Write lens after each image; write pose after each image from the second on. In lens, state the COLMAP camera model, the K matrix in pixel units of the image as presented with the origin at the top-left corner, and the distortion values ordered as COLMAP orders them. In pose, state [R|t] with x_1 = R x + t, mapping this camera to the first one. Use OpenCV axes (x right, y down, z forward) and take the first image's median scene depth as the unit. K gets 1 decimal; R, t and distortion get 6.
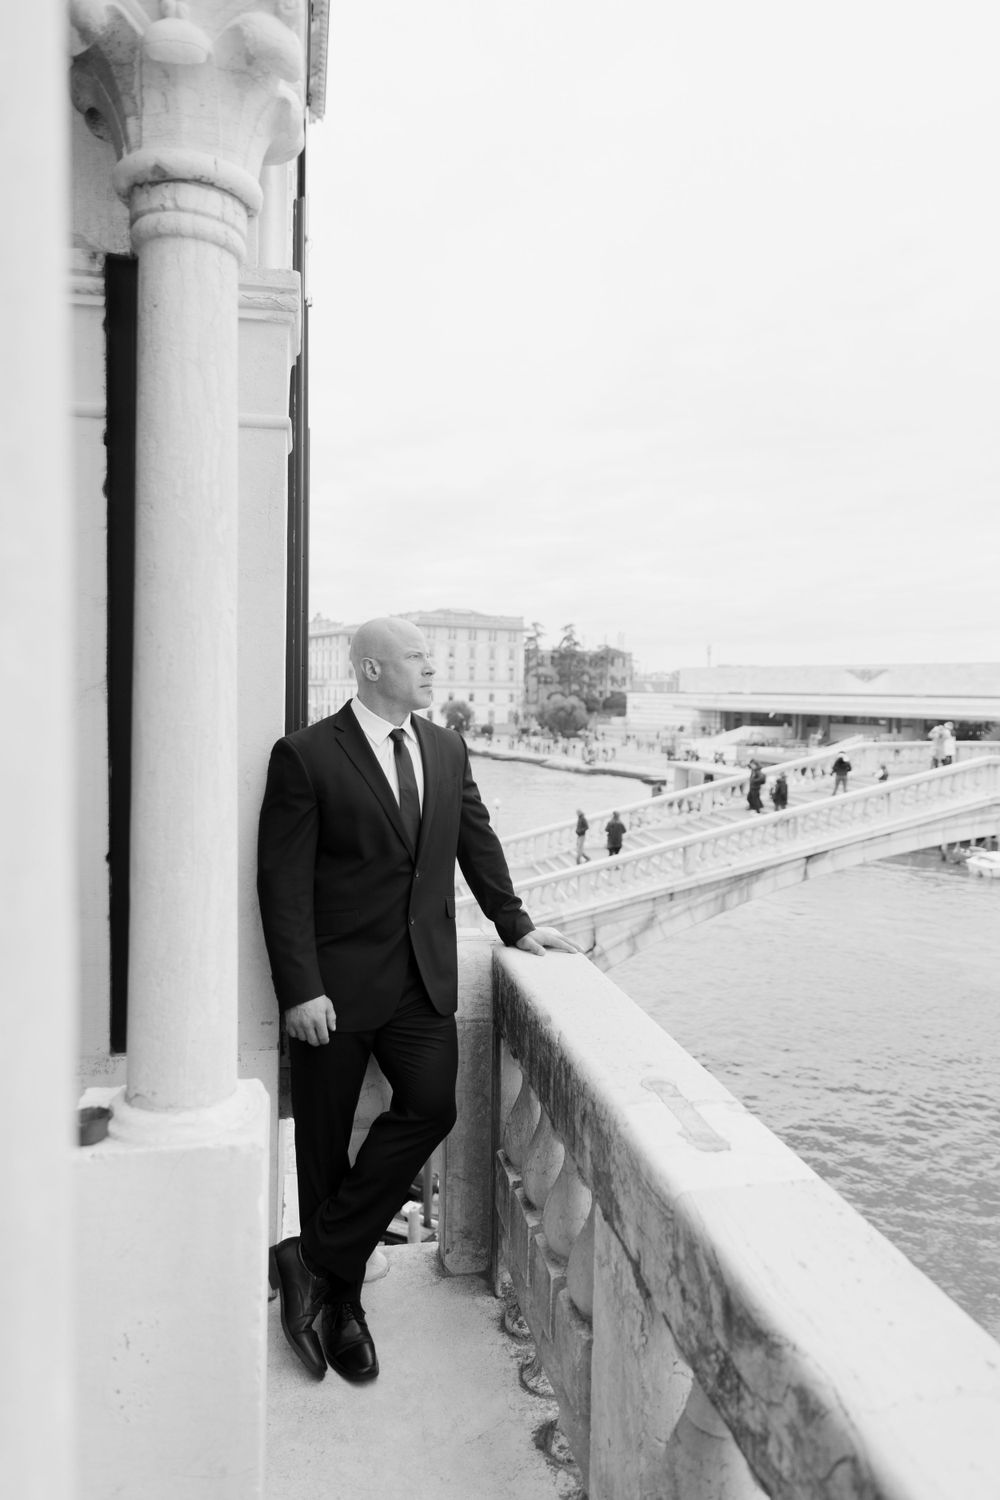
lens RADIAL K [[1028.9, 0, 502.1], [0, 1028.9, 734.2], [0, 0, 1]] dist [0.000386, 0.000803]
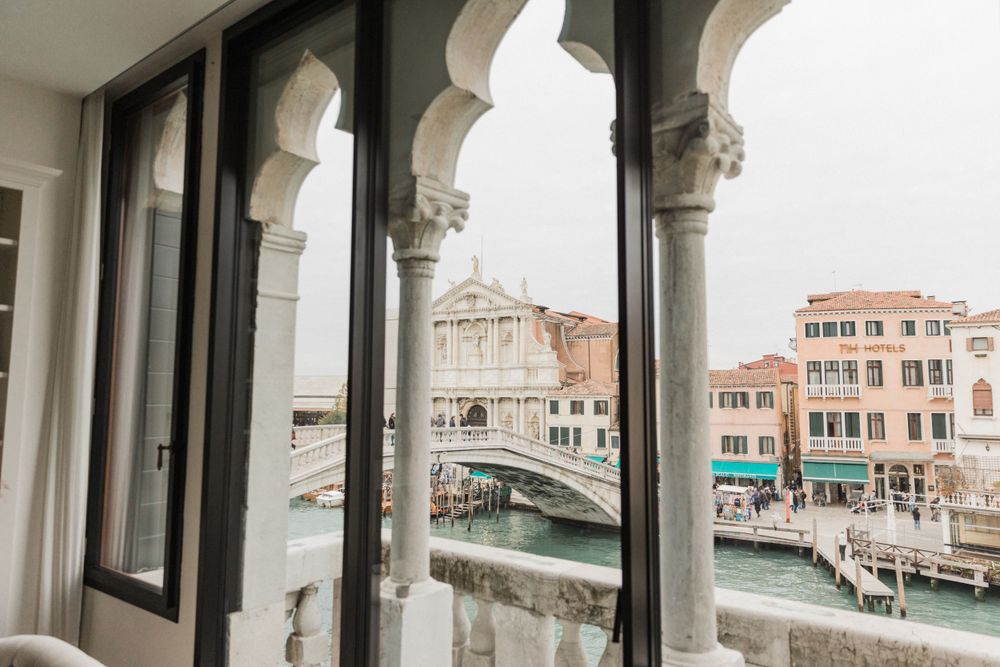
lens RADIAL K [[654.0, 0, 518.0], [0, 654.0, 331.9], [0, 0, 1]] dist [0.001976, 0.002833]
pose [[0.734827, 0.057391, 0.675823, -0.075651], [0.034714, 0.991925, -0.121979, -0.004488], [-0.677366, 0.113094, 0.726901, -0.029654]]
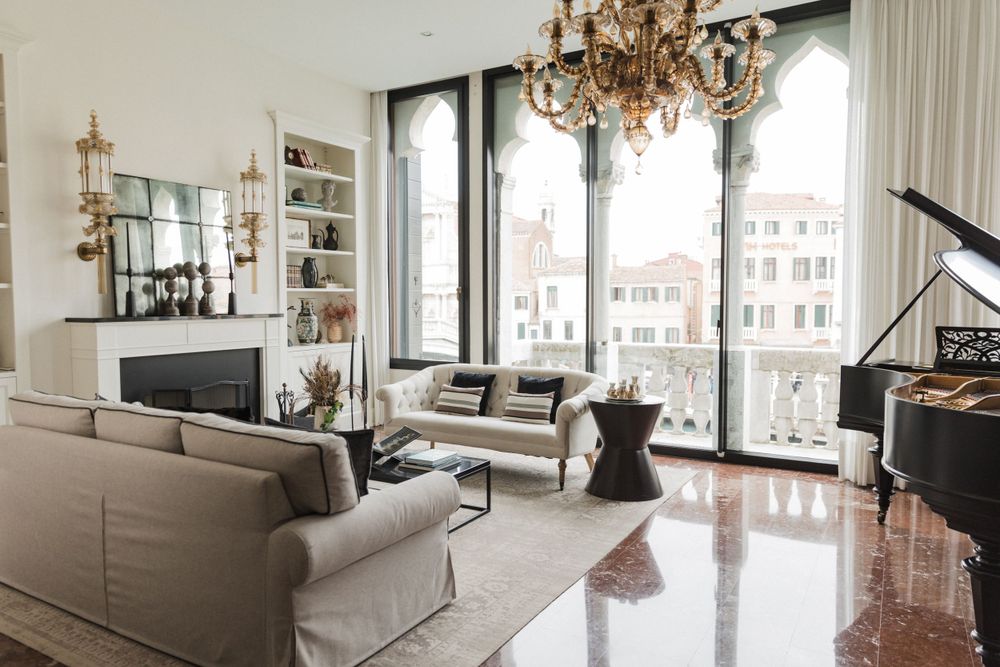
lens RADIAL K [[654.0, 0, 518.0], [0, 654.0, 331.9], [0, 0, 1]] dist [0.001976, 0.002833]
pose [[0.636894, -0.058187, 0.768753, -0.219566], [0.044157, 0.998264, 0.038976, 0.007418], [-0.769686, 0.009122, 0.638358, -0.066870]]
